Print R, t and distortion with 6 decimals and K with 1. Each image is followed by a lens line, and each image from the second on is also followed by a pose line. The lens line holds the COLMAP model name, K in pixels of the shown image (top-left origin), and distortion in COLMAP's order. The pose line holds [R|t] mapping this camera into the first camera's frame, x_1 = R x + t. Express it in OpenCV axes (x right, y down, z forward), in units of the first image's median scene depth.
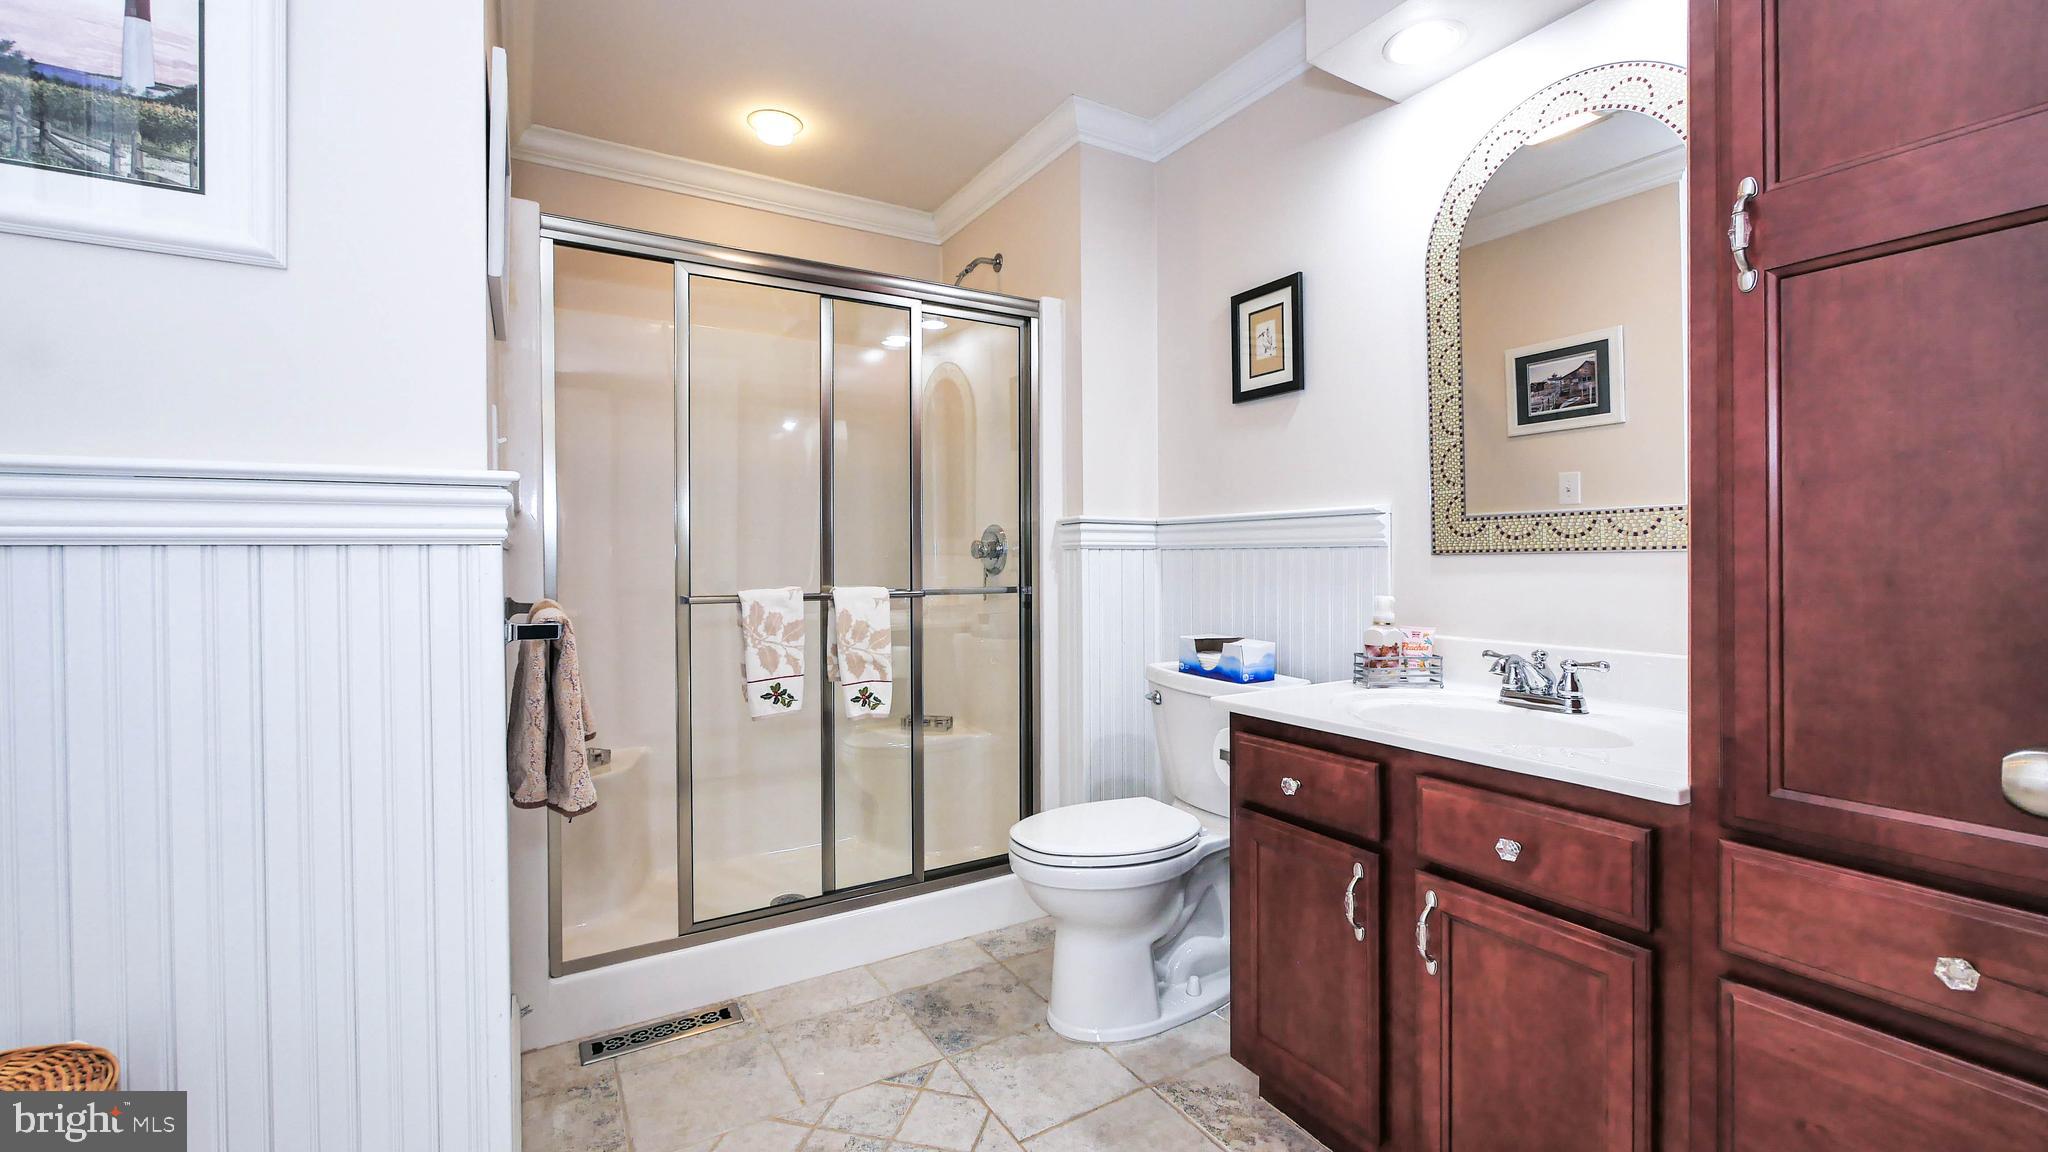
lens RADIAL K [[843.4, 0, 1027.7], [0, 843.4, 563.1], [0, 0, 1]] dist [-0.006343, 0.000271]
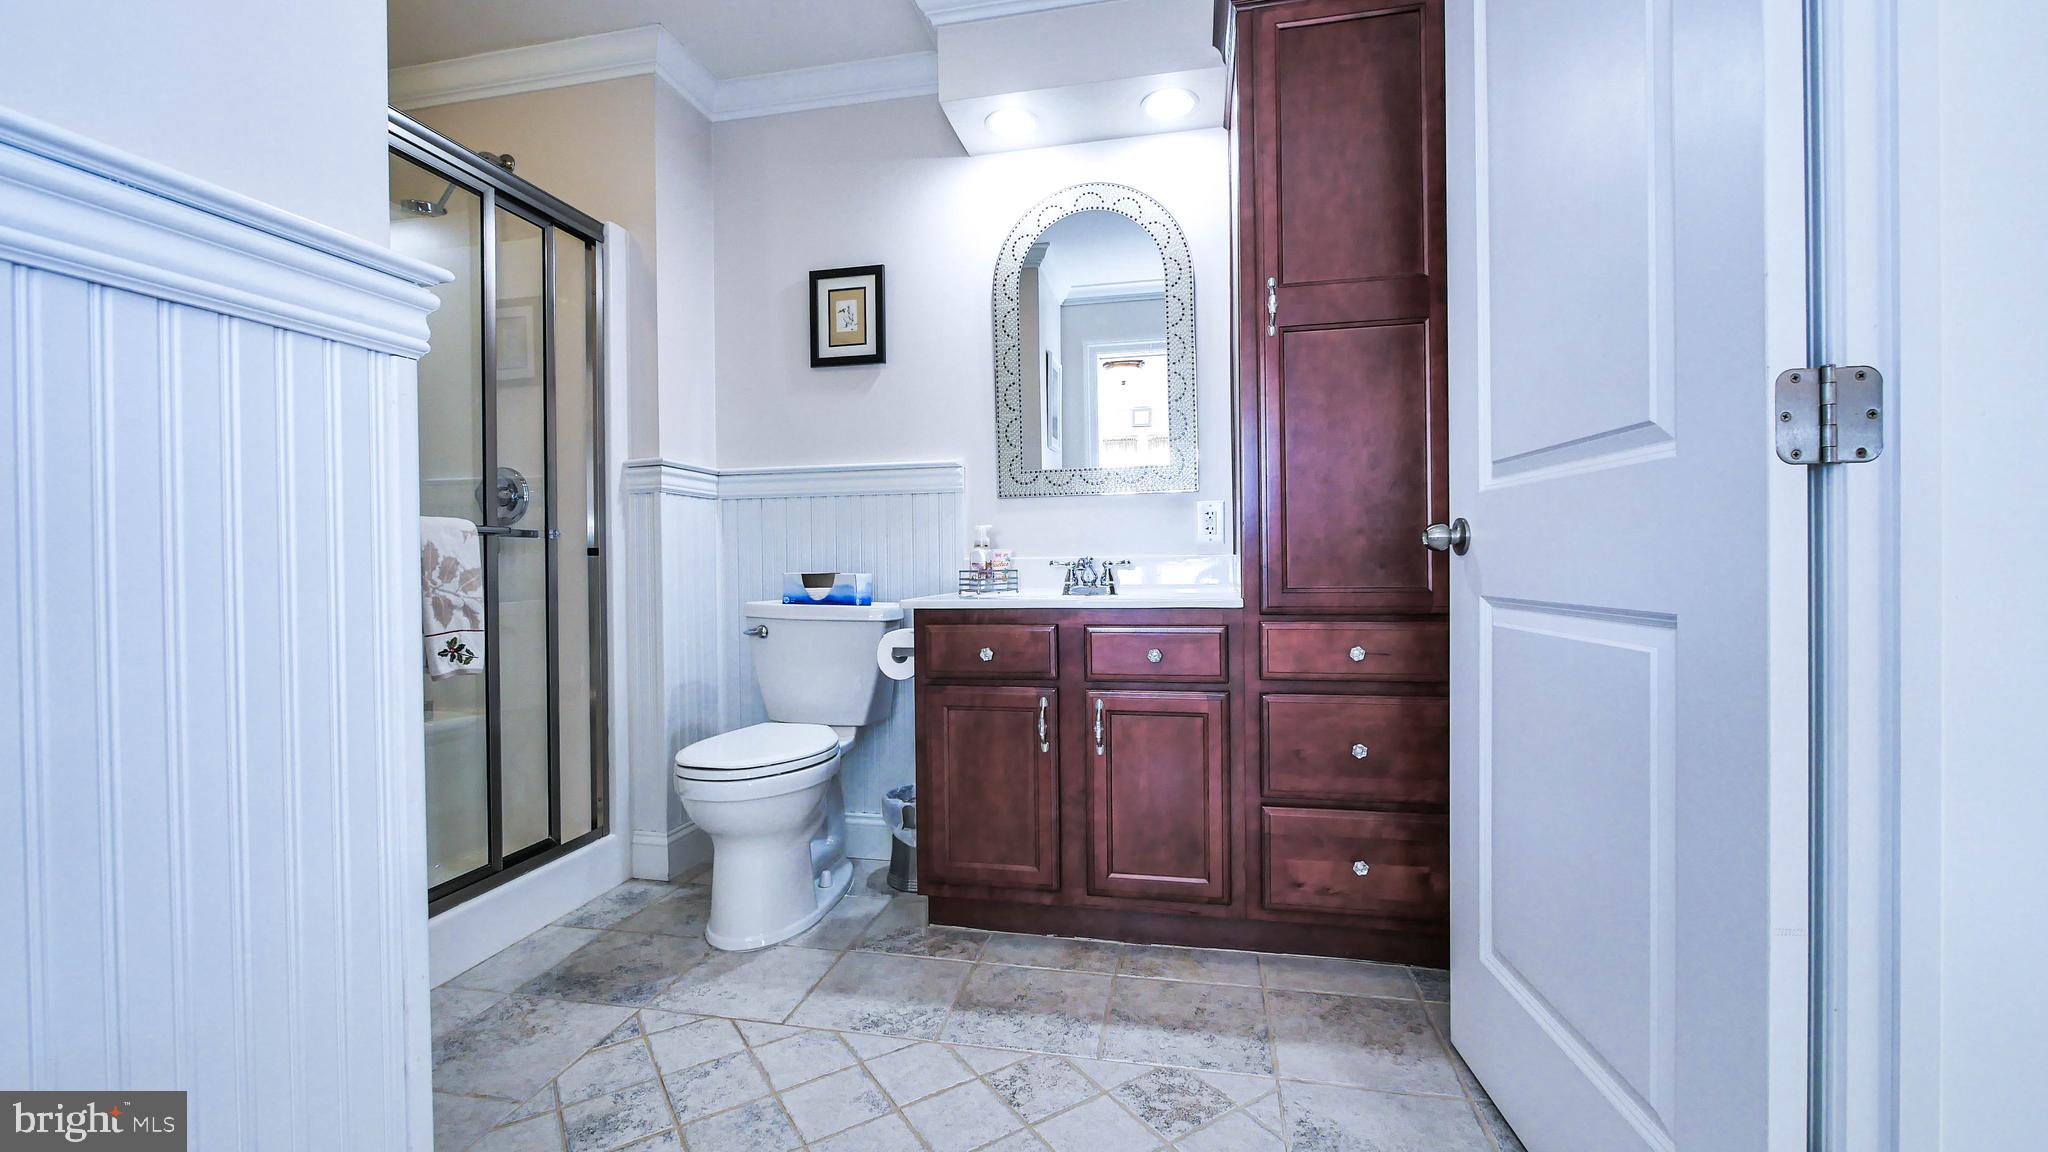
lens RADIAL K [[843.4, 0, 1023.5], [0, 843.4, 568.9], [0, 0, 1]] dist [-0.006343, 0.000271]
pose [[0.682953, -0.010805, 0.730383, -0.423369], [0.015054, 0.999886, 0.000715, 0.090427], [-0.730307, 0.010507, 0.683038, 0.037410]]
